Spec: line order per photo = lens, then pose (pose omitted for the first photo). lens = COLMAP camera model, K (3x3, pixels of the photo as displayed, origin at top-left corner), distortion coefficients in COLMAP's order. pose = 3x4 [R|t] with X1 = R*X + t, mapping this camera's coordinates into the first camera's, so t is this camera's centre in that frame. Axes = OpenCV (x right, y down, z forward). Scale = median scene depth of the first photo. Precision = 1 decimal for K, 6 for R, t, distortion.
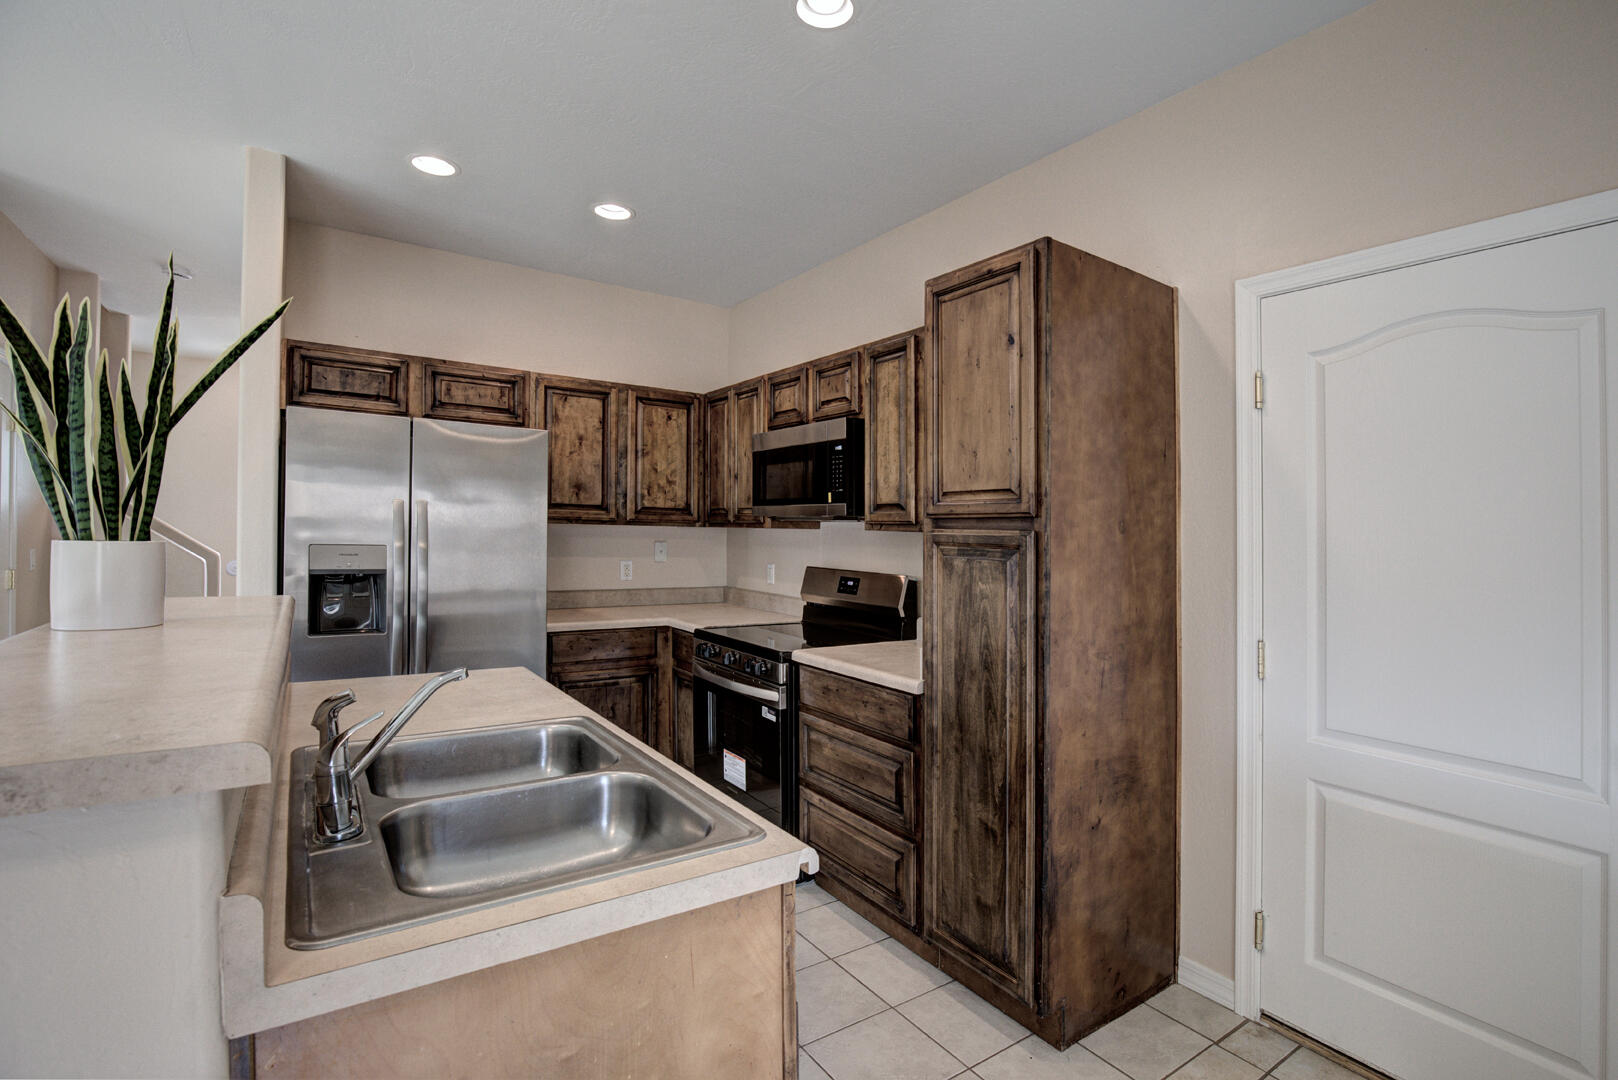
lens RADIAL K [[750.6, 0, 794.8], [0, 750.6, 490.7], [0, 0, 1]] dist [-0.022051, 0.001190]
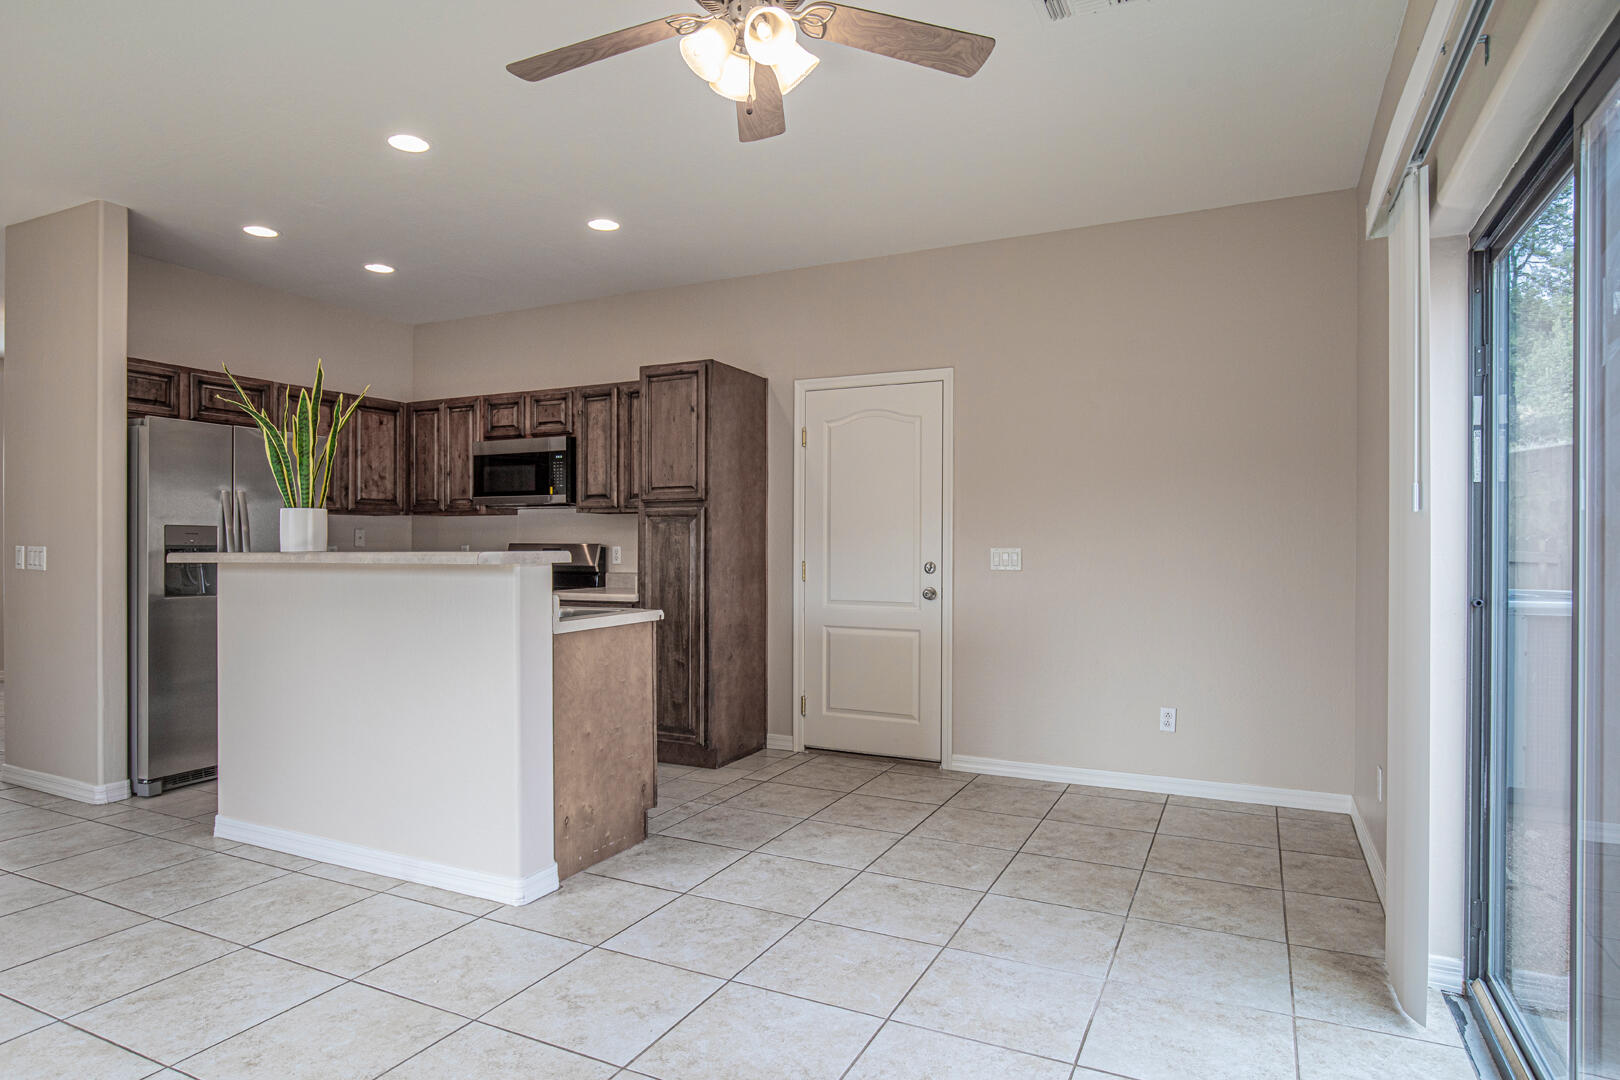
lens RADIAL K [[933.3, 0, 793.8], [0, 933.3, 539.7], [0, 0, 1]] dist [-0.013689, 0.003342]
pose [[0.865955, -0.020324, 0.499708, -0.485468], [-0.007904, 0.998493, 0.054308, 0.002578], [-0.500059, -0.050978, 0.864490, -0.860761]]
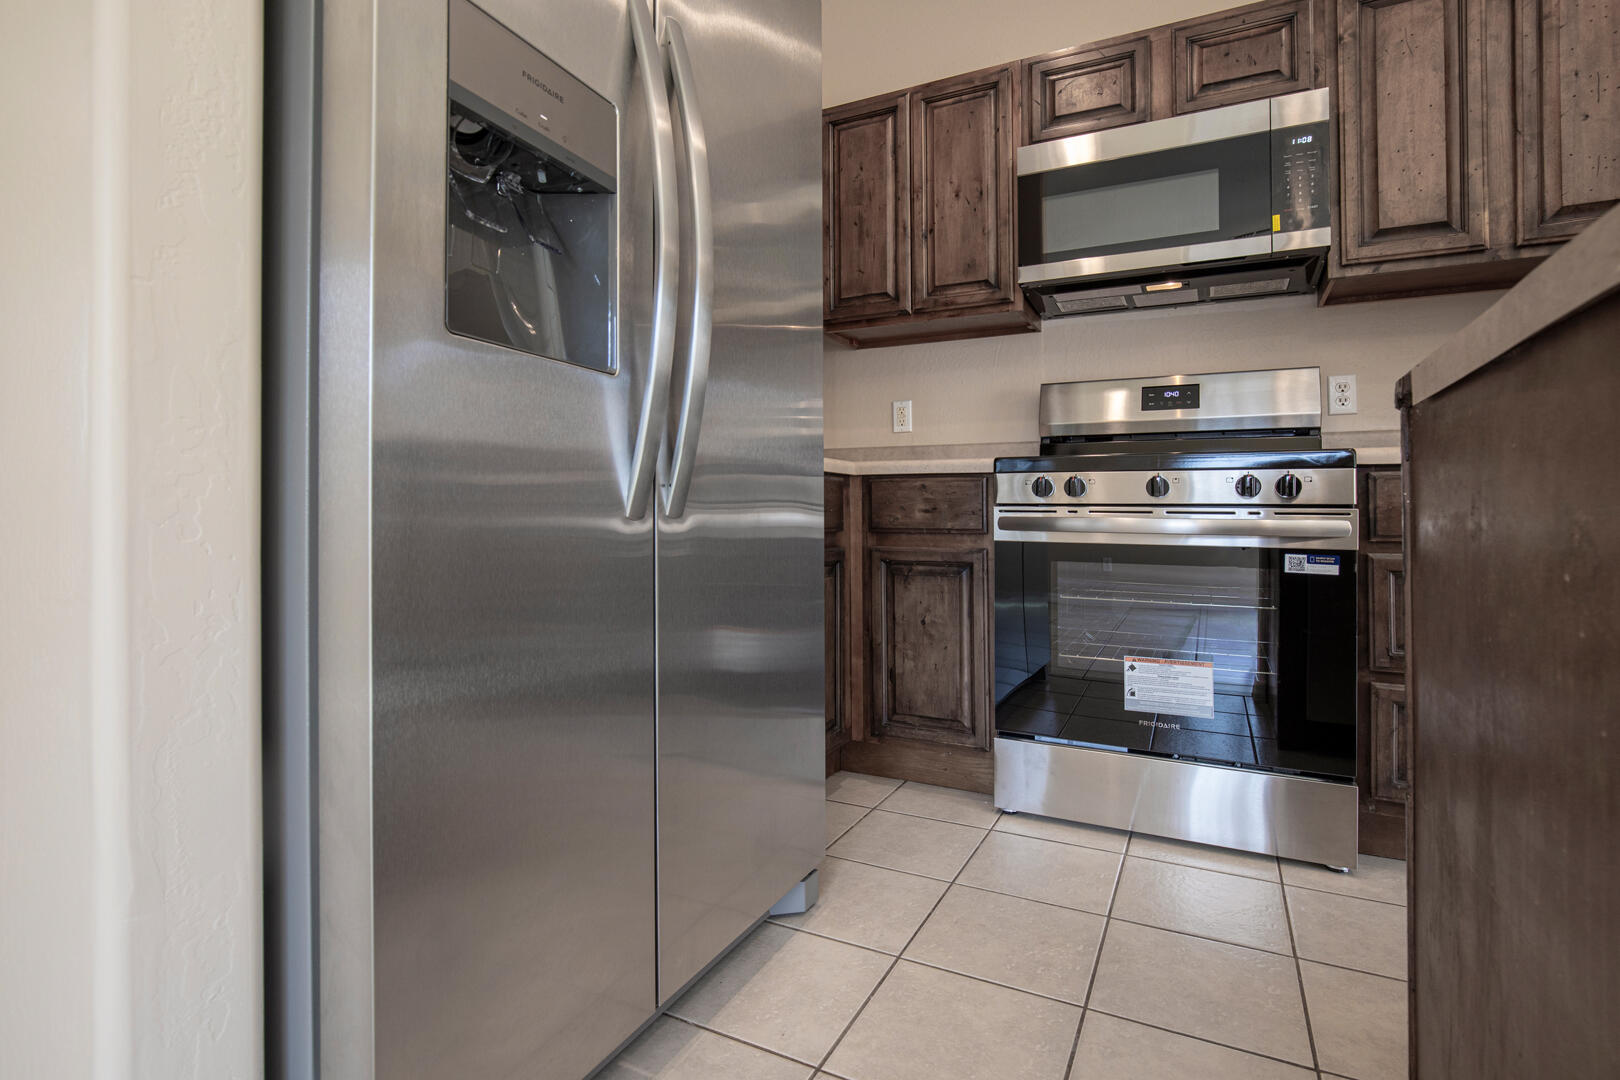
lens RADIAL K [[789.2, 0, 743.0], [0, 789.2, 486.2], [0, 0, 1]] dist [0.001274, 0.001401]
pose [[0.877627, -0.000809, 0.479343, -0.690540], [-0.010496, 0.999726, 0.020904, 0.229215], [-0.479229, -0.023377, 0.877378, 0.683076]]
